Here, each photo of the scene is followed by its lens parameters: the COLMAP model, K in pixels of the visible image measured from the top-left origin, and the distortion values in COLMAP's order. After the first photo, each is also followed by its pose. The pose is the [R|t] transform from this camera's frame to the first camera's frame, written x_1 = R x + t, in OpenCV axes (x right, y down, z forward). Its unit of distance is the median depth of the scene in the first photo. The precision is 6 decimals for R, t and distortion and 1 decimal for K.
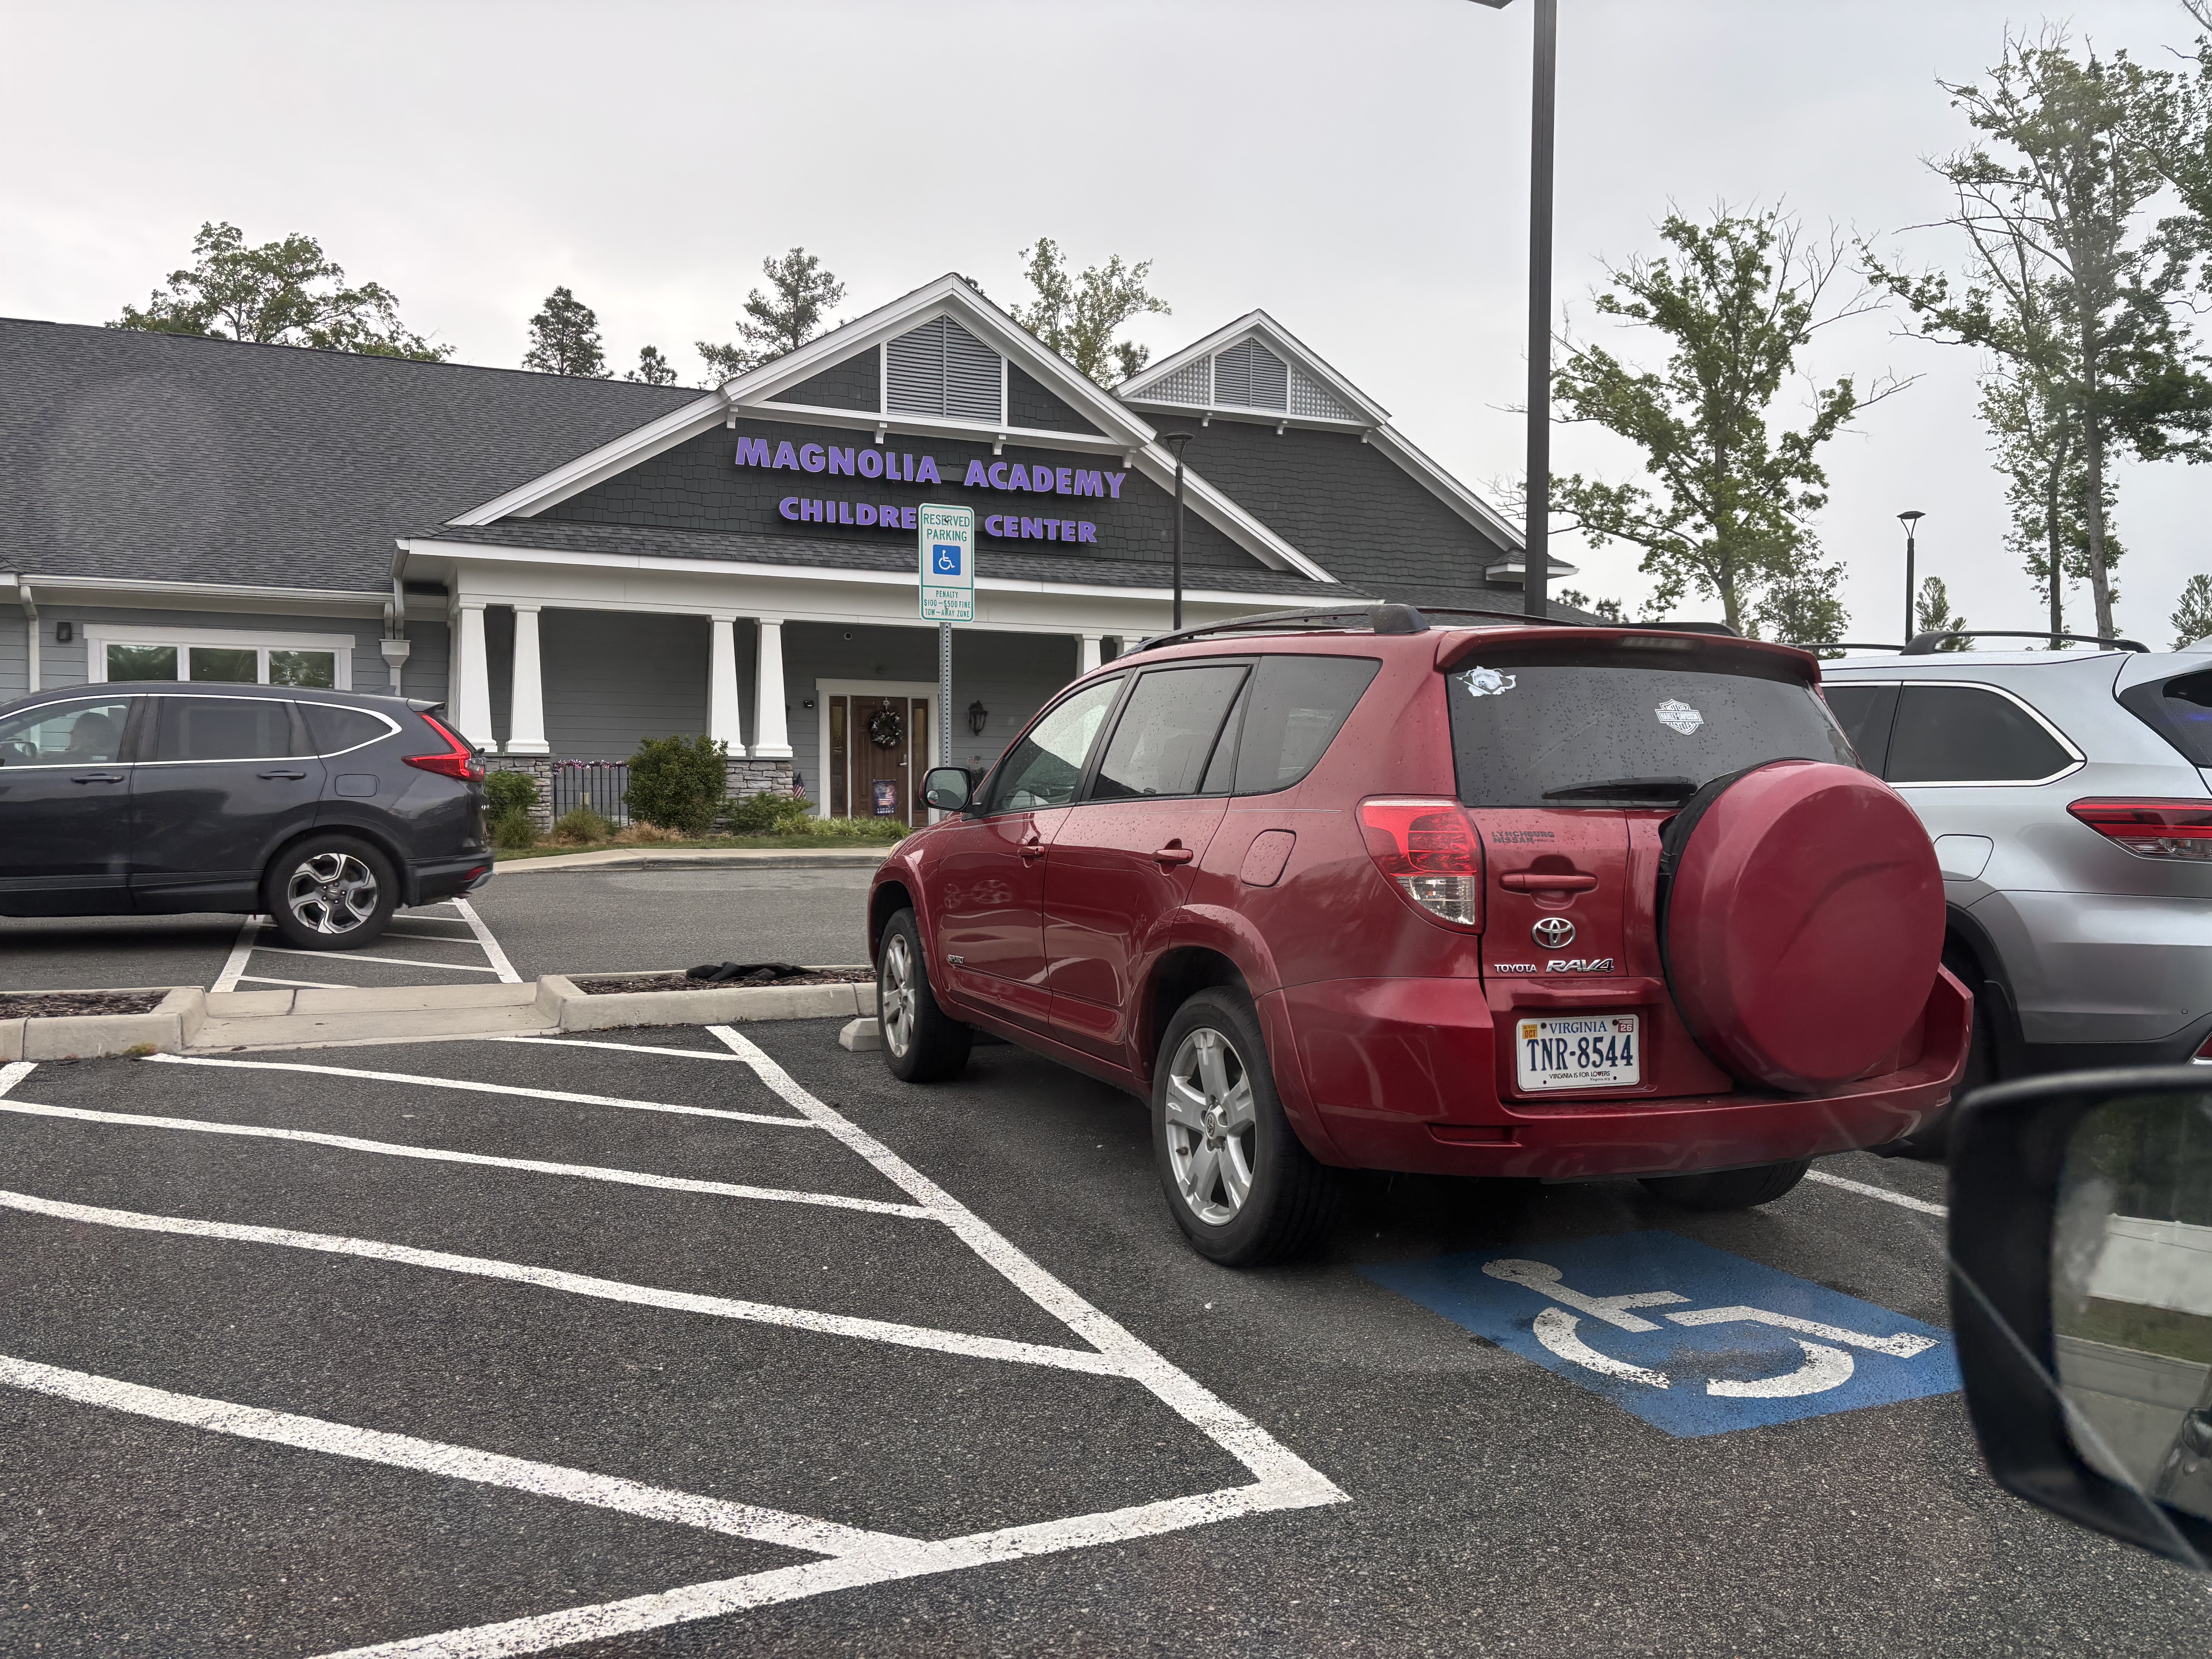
lens RADIAL K [[1646.7, 0, 1102.2], [0, 1646.7, 866.7], [0, 0, 1]] dist [0.047584, -0.041870]
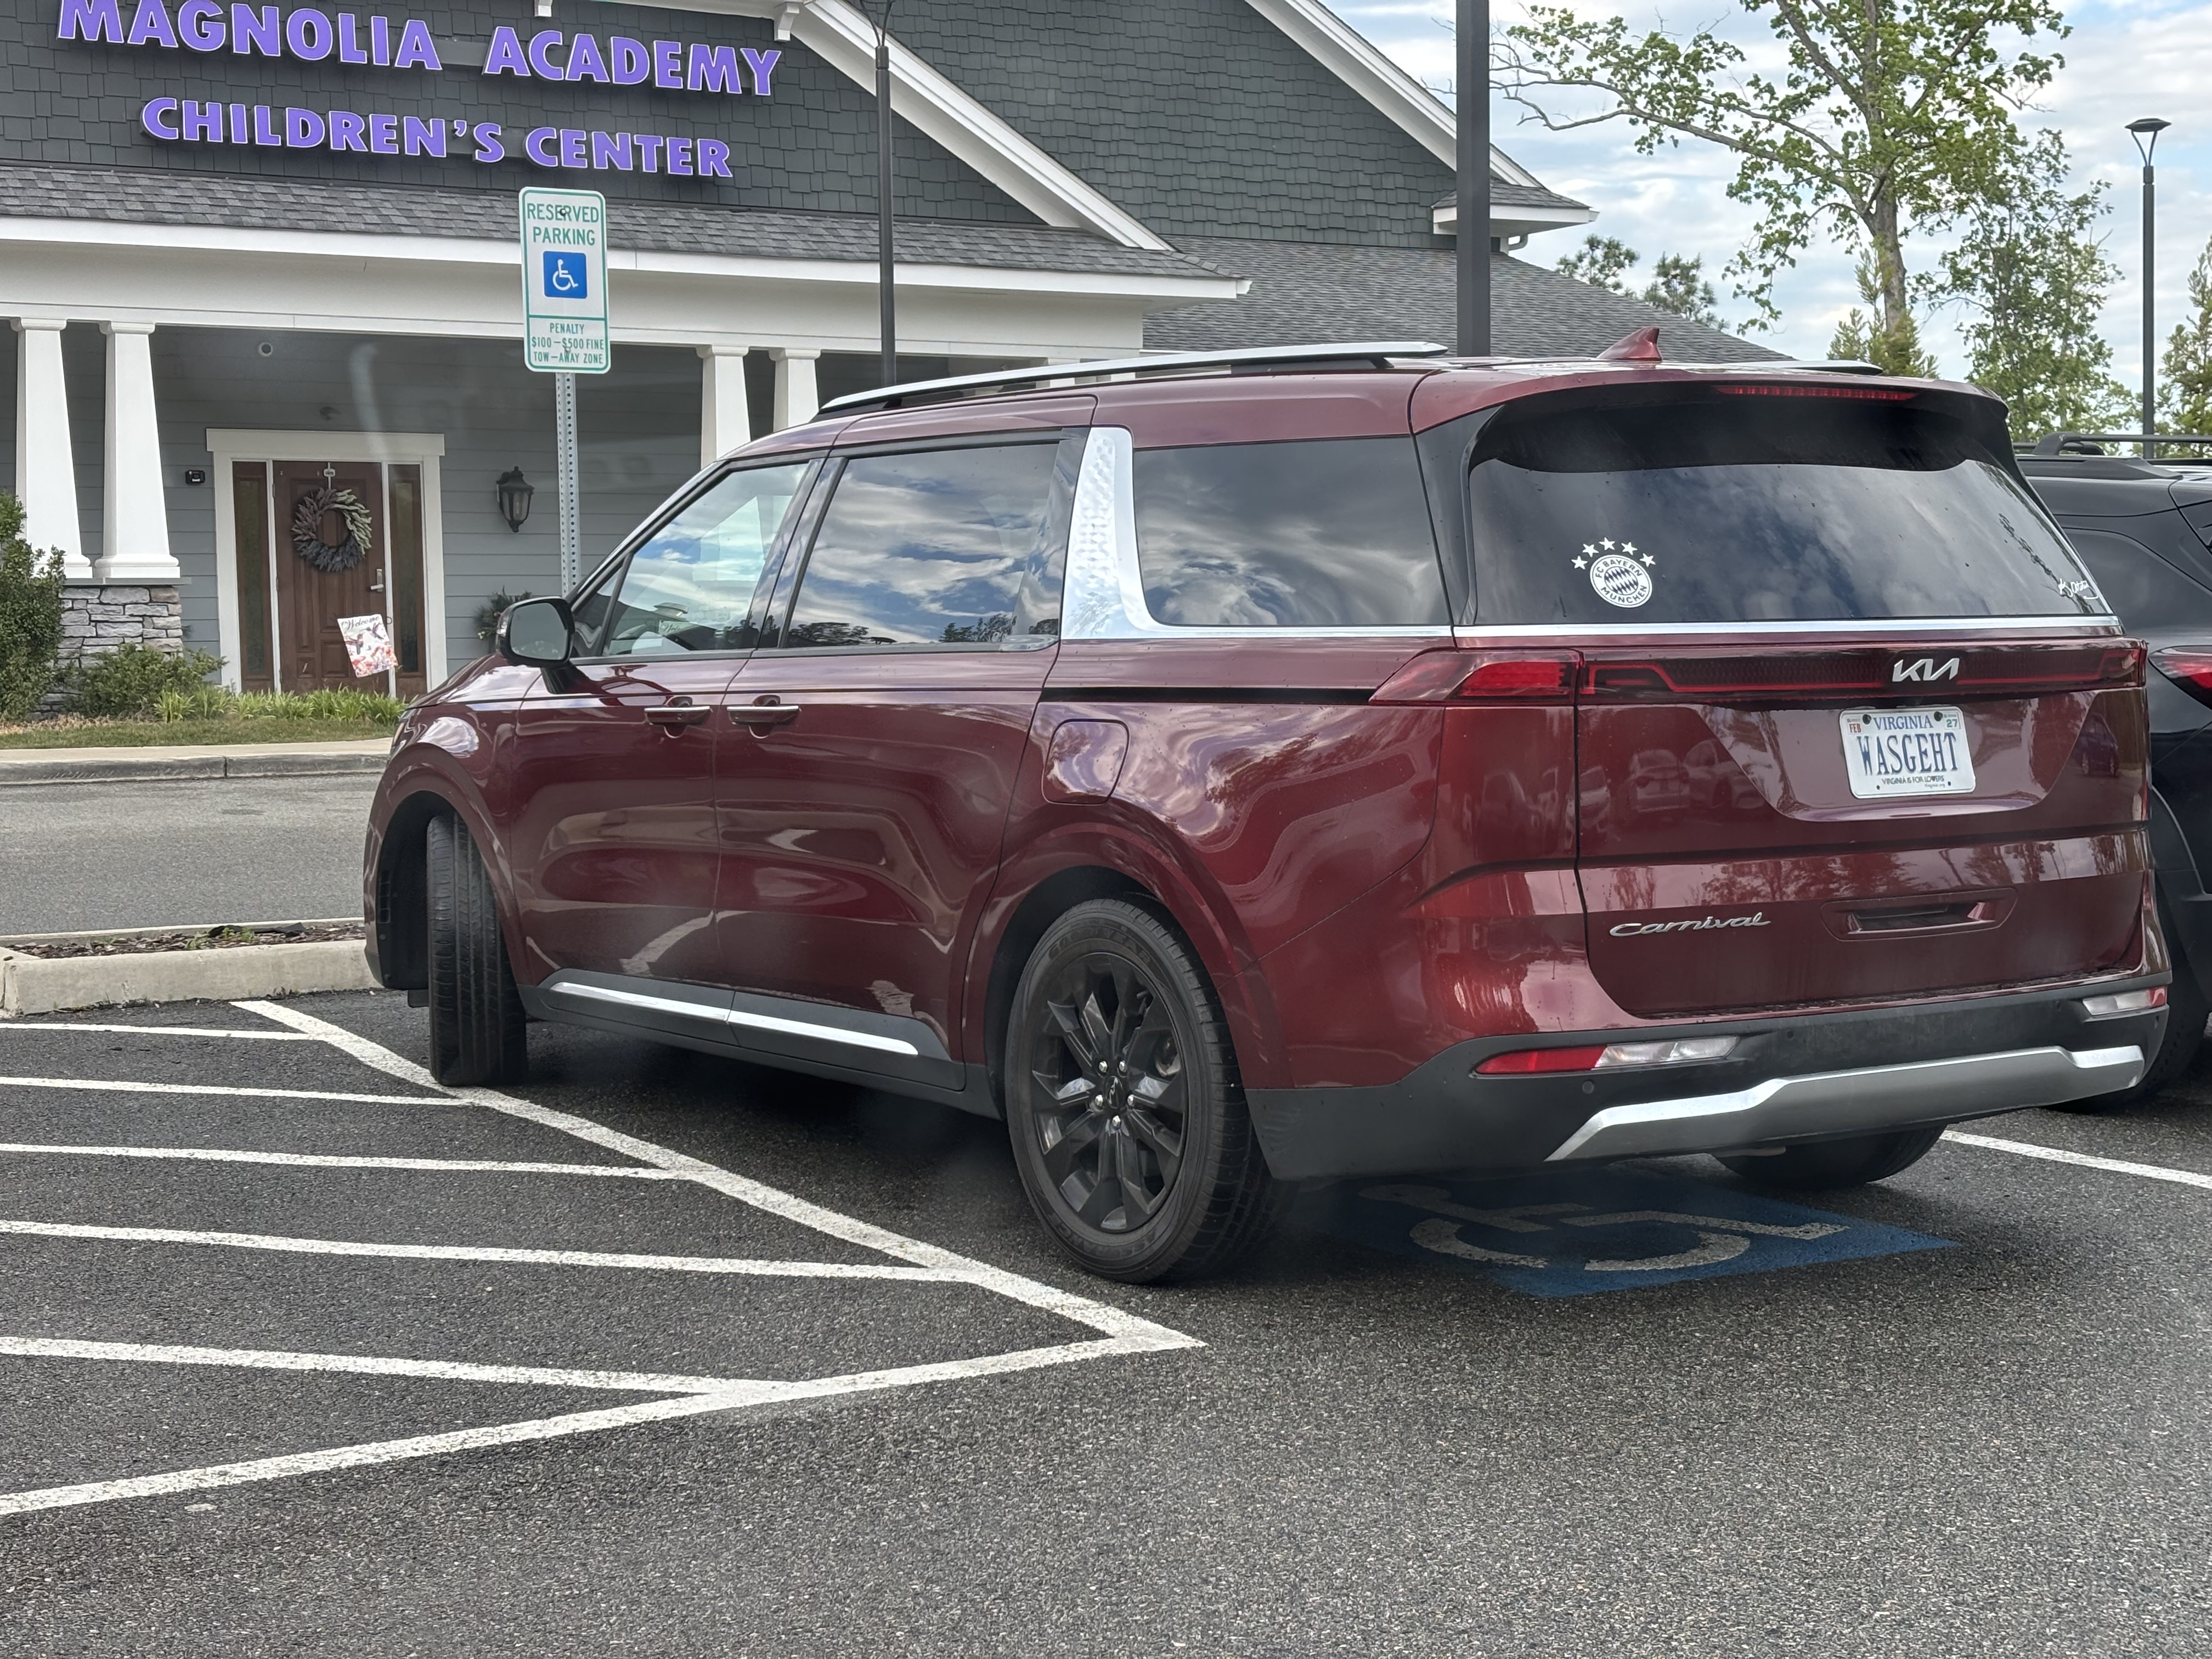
lens RADIAL K [[3382.1, 0, 1106.0], [0, 3382.1, 829.5], [0, 0, 1]] dist [0.224750, -1.101570]
pose [[0.992549, -0.025345, 0.119185, -0.020407], [0.023718, 0.999605, 0.015046, 0.005964], [-0.119519, -0.012107, 0.992758, -0.142566]]
